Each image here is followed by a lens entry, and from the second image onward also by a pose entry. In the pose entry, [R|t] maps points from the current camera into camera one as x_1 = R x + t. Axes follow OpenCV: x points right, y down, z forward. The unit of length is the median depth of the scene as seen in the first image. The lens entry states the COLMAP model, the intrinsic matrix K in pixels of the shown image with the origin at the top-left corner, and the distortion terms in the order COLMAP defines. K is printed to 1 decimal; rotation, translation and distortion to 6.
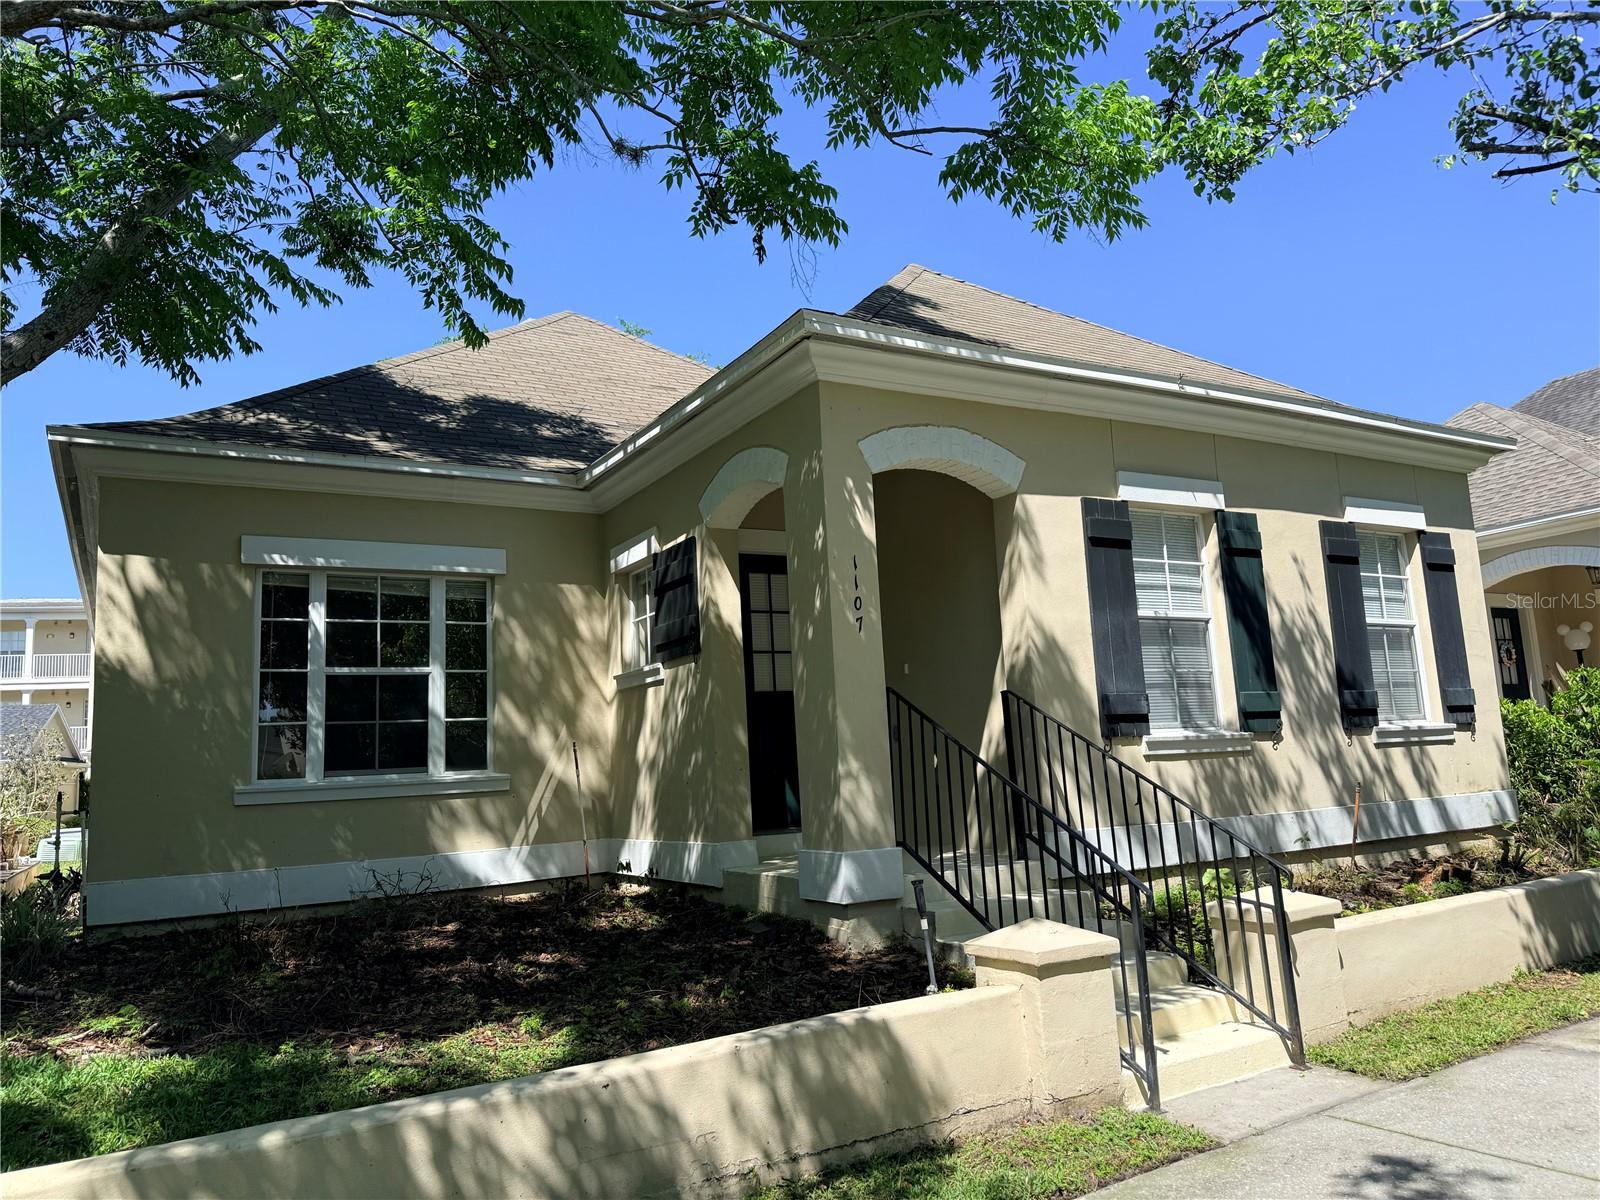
lens RADIAL K [[1133.9, 0, 800.0], [0, 1133.9, 600.0], [0, 0, 1]] dist [-0.000106, -0.001216]
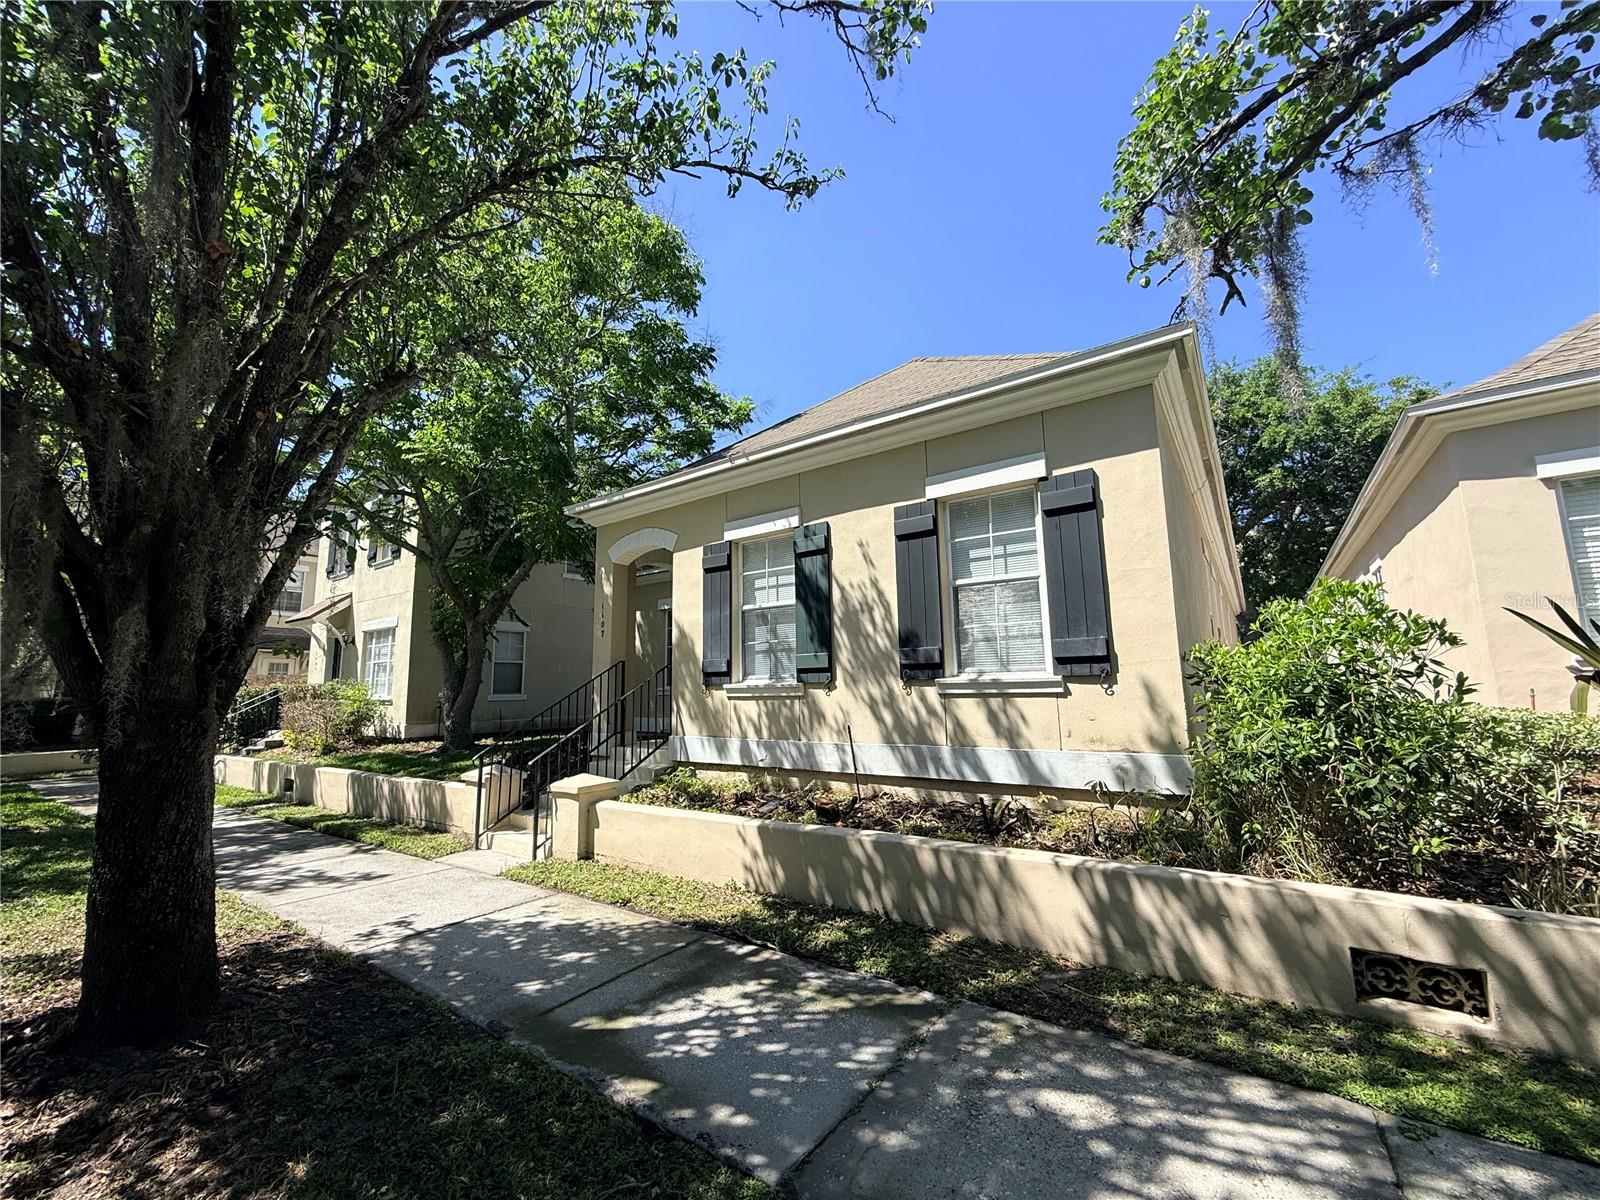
lens RADIAL K [[641.2, 0, 800.0], [0, 641.2, 600.0], [0, 0, 1]] dist [-0.000030, 0.000001]
pose [[0.414950, -0.085376, -0.905830, 1.101389], [0.134141, 0.990449, -0.031903, 0.038281], [0.899902, -0.108270, 0.422439, 0.654210]]
